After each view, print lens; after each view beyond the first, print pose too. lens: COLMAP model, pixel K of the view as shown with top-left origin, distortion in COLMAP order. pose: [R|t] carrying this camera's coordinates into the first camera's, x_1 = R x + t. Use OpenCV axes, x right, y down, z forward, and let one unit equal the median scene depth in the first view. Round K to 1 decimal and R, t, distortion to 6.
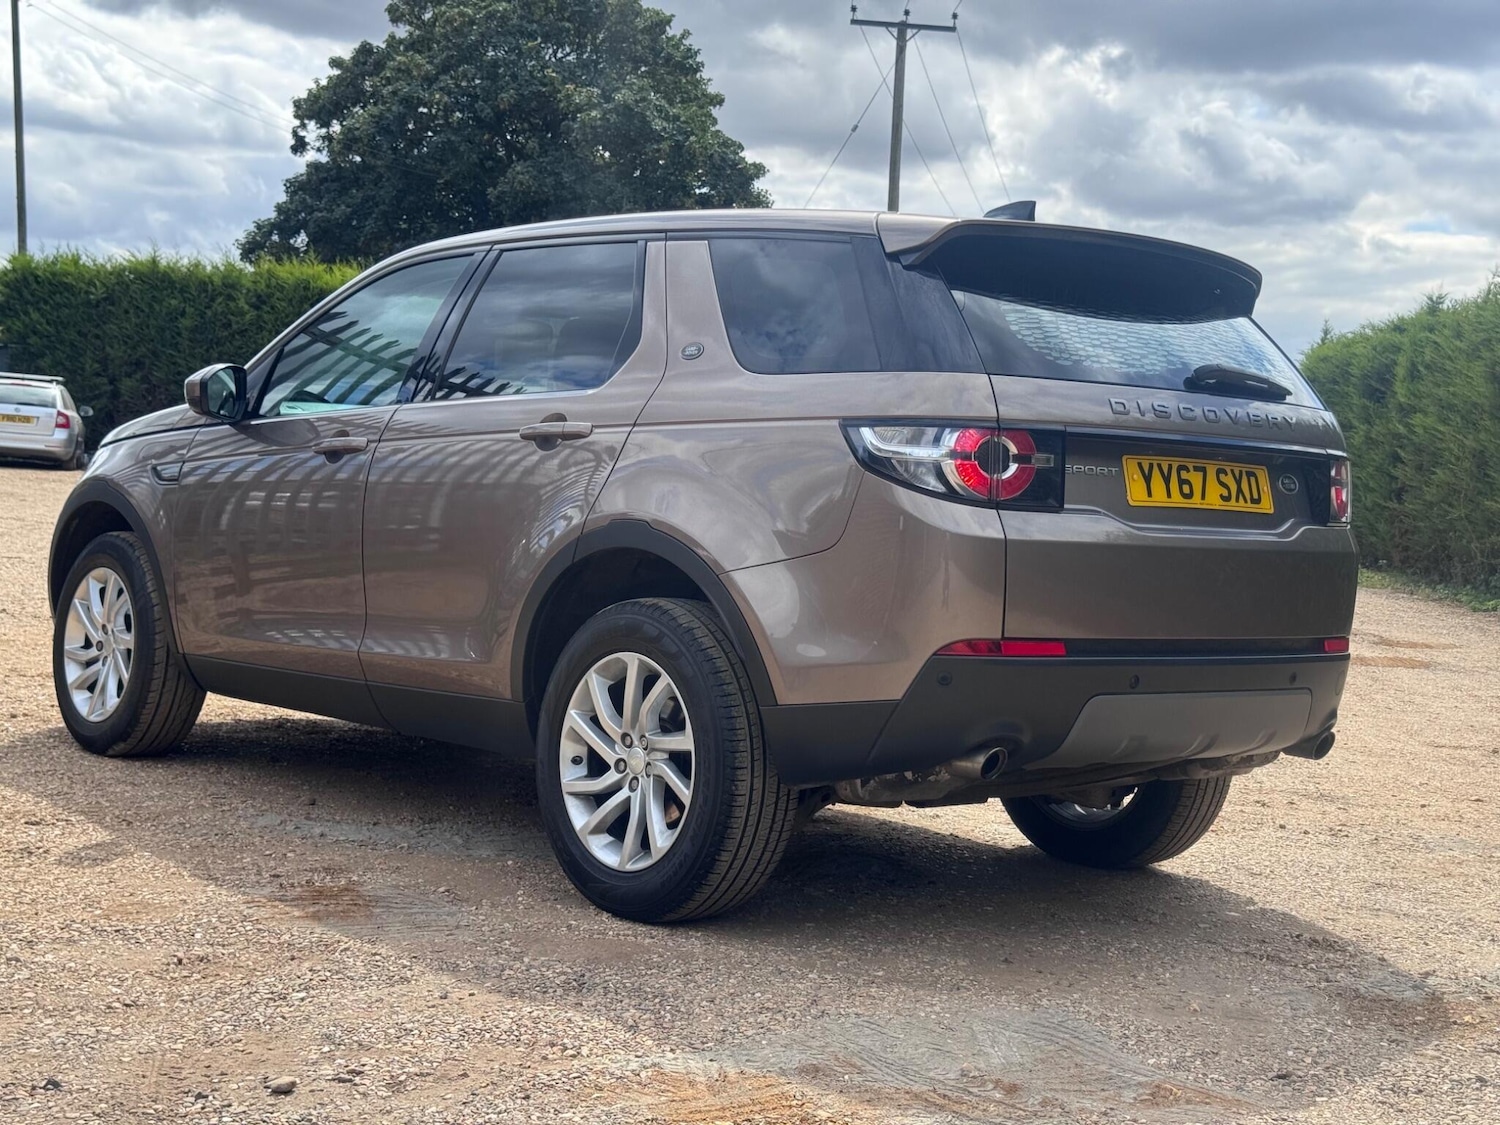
lens RADIAL K [[2092.3, 0, 750.0], [0, 2092.3, 562.5], [0, 0, 1]] dist [0.212159, -0.512638]
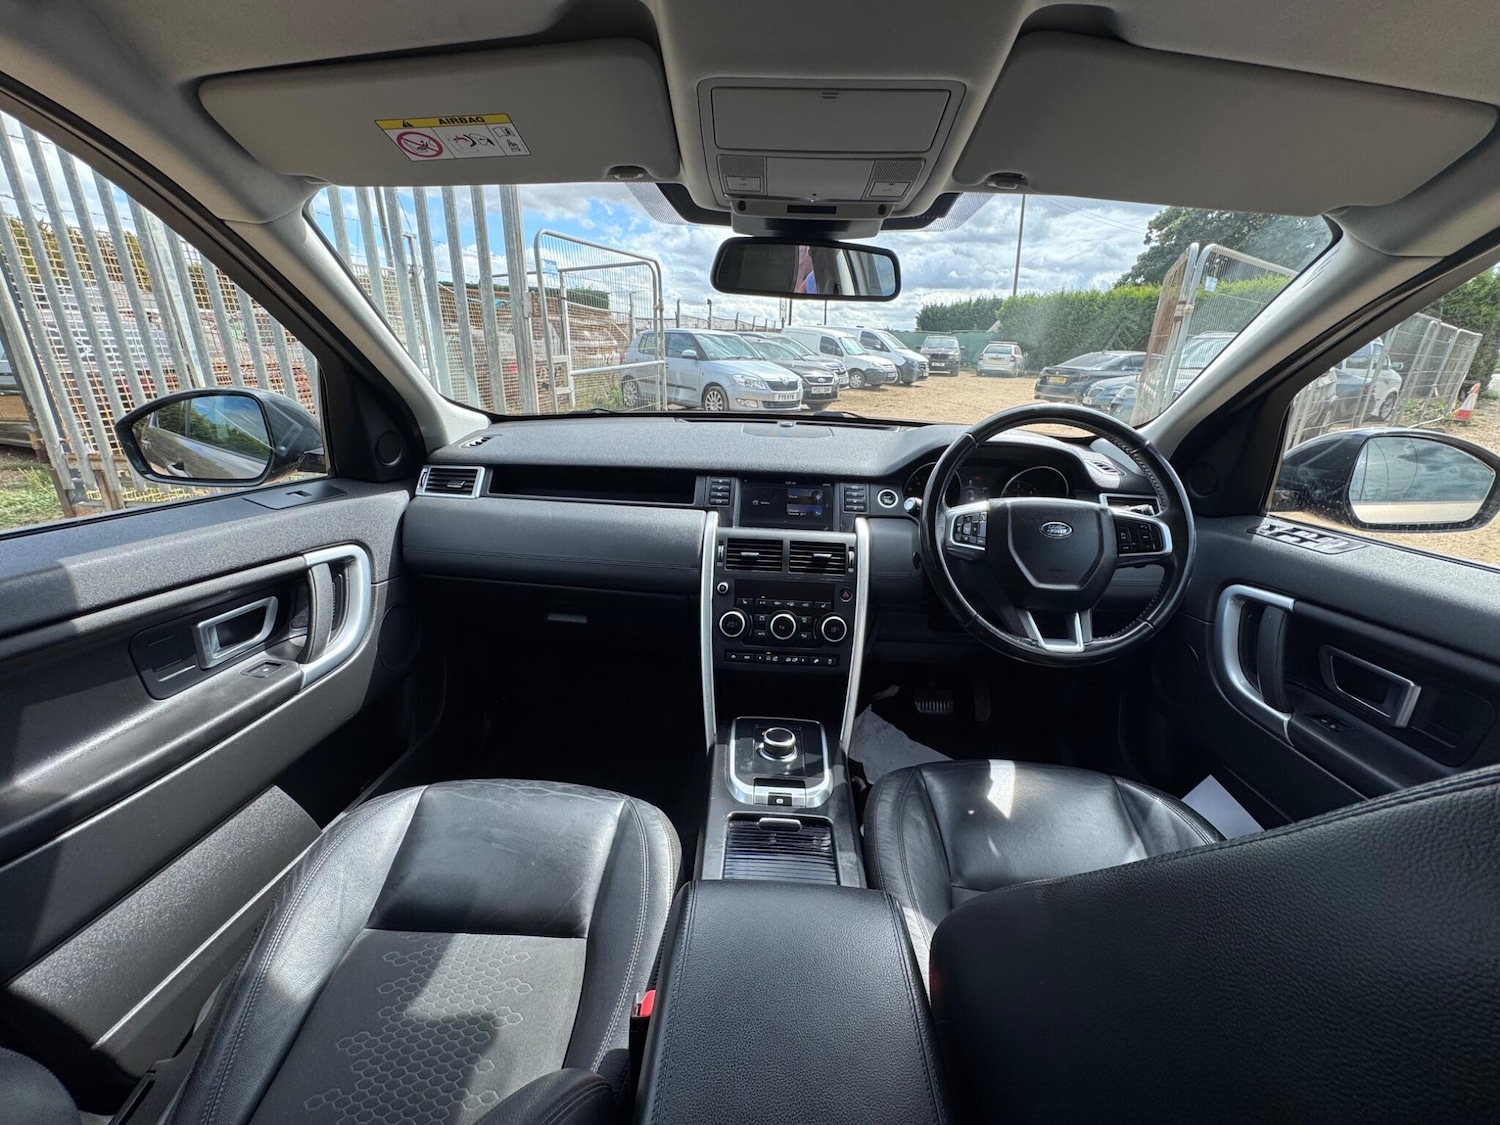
lens RADIAL K [[599.5, 0, 750.0], [0, 599.5, 562.5], [0, 0, 1]] dist [-0.001410, -0.000220]
pose [[0.722321, 0.195600, -0.663319, -0.027231], [-0.014196, 0.963159, 0.268558, -0.108250], [0.691412, -0.184569, 0.698487, 1.154809]]
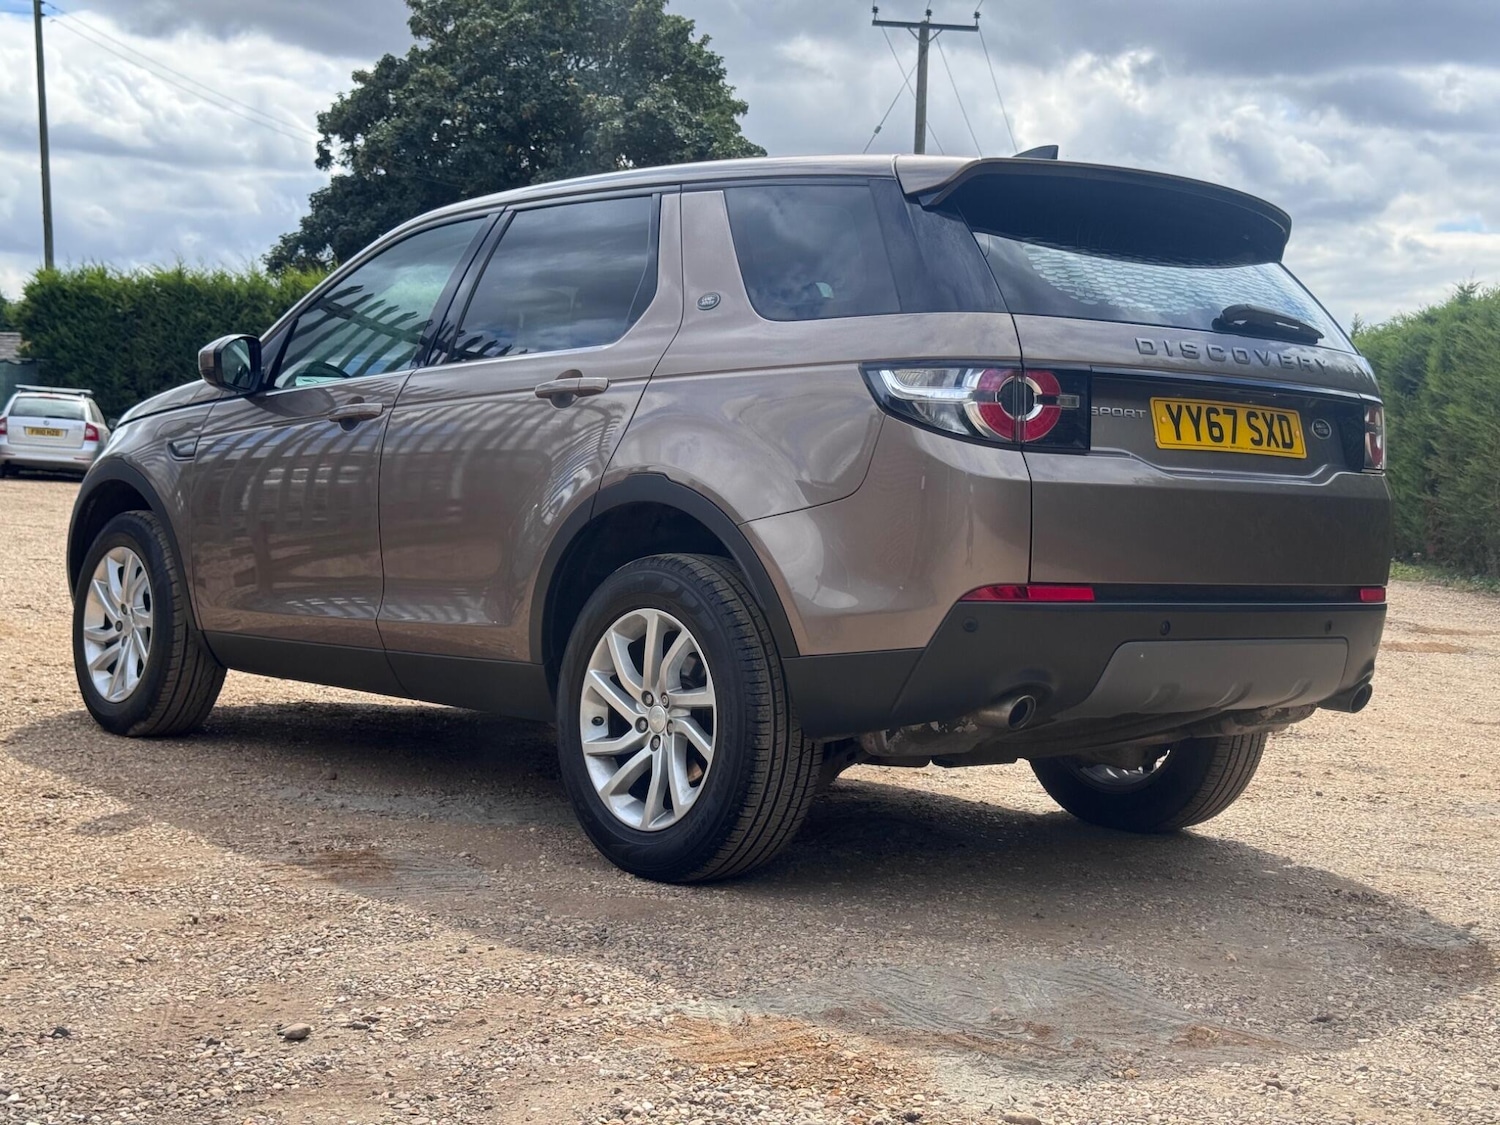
lens RADIAL K [[2091.9, 0, 748.8], [0, 2091.9, 573.5], [0, 0, 1]] dist [0.214228, -0.516540]
pose [[0.999799, -0.013651, -0.014683, 0.003753], [0.013649, 0.999907, -0.000264, 0.025907], [0.014685, 0.000064, 0.999892, 0.018148]]
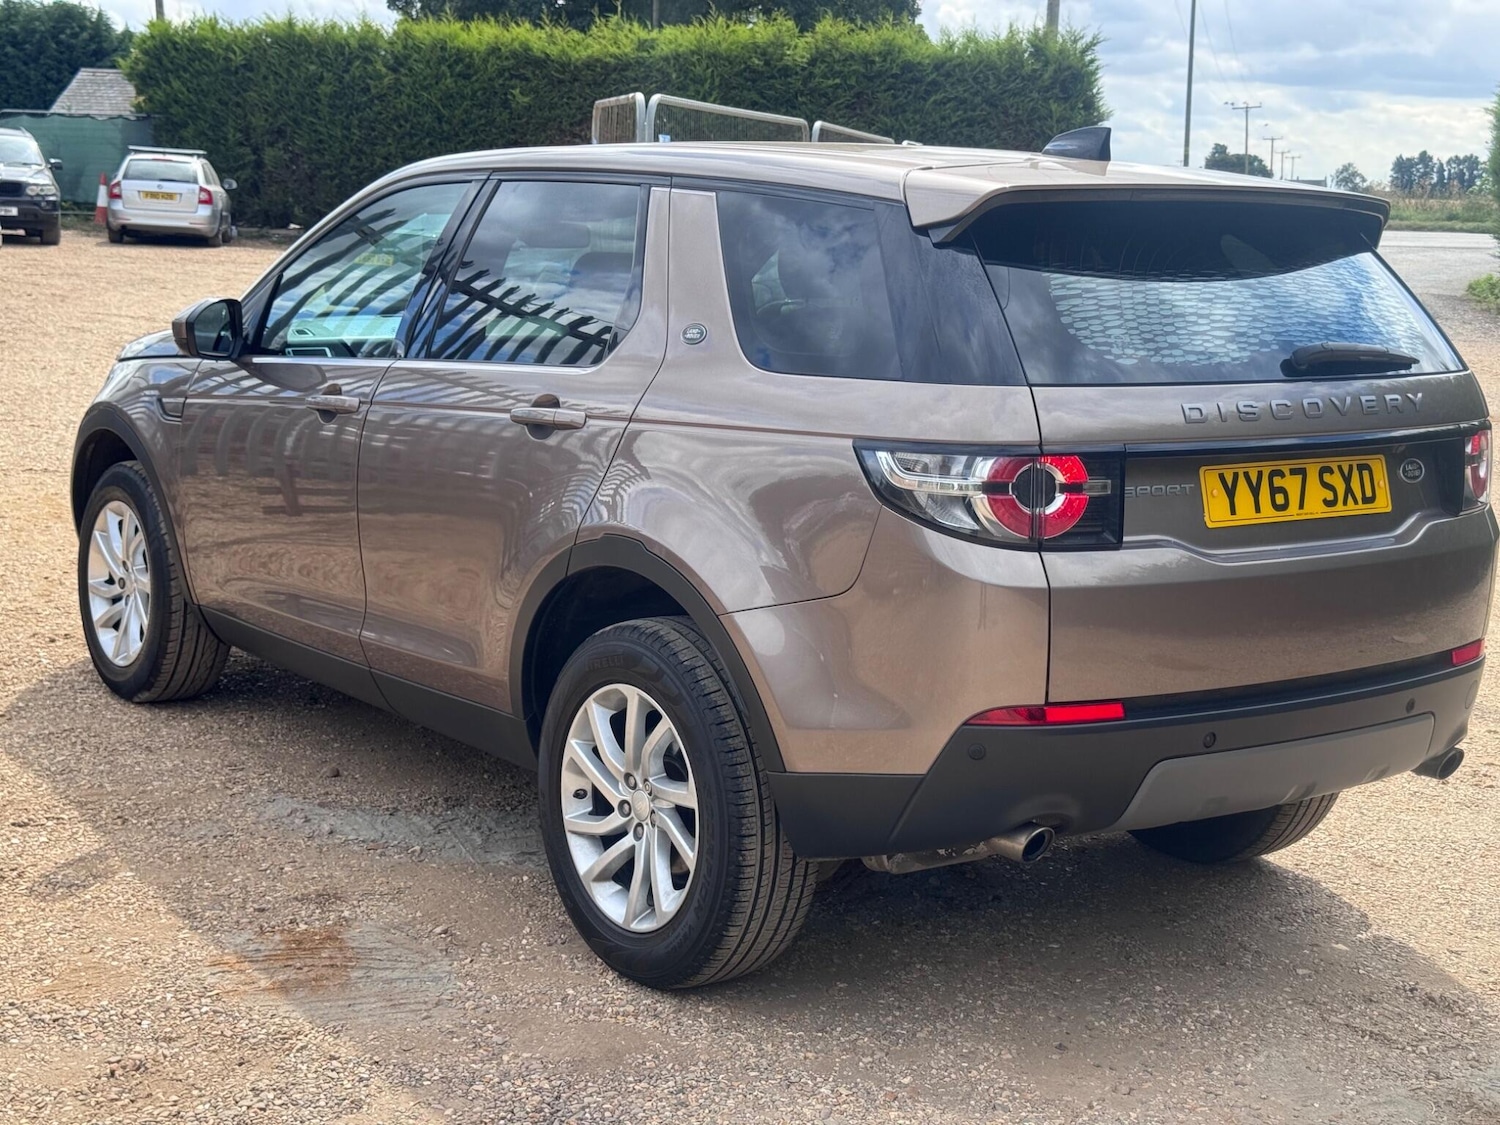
lens RADIAL K [[2091.9, 0, 748.8], [0, 2091.9, 573.5], [0, 0, 1]] dist [0.214228, -0.516540]
pose [[0.996483, -0.008820, -0.083327, 0.062040], [0.019687, 0.991252, 0.130507, -0.110373], [0.081447, -0.131688, 0.987940, 0.140828]]
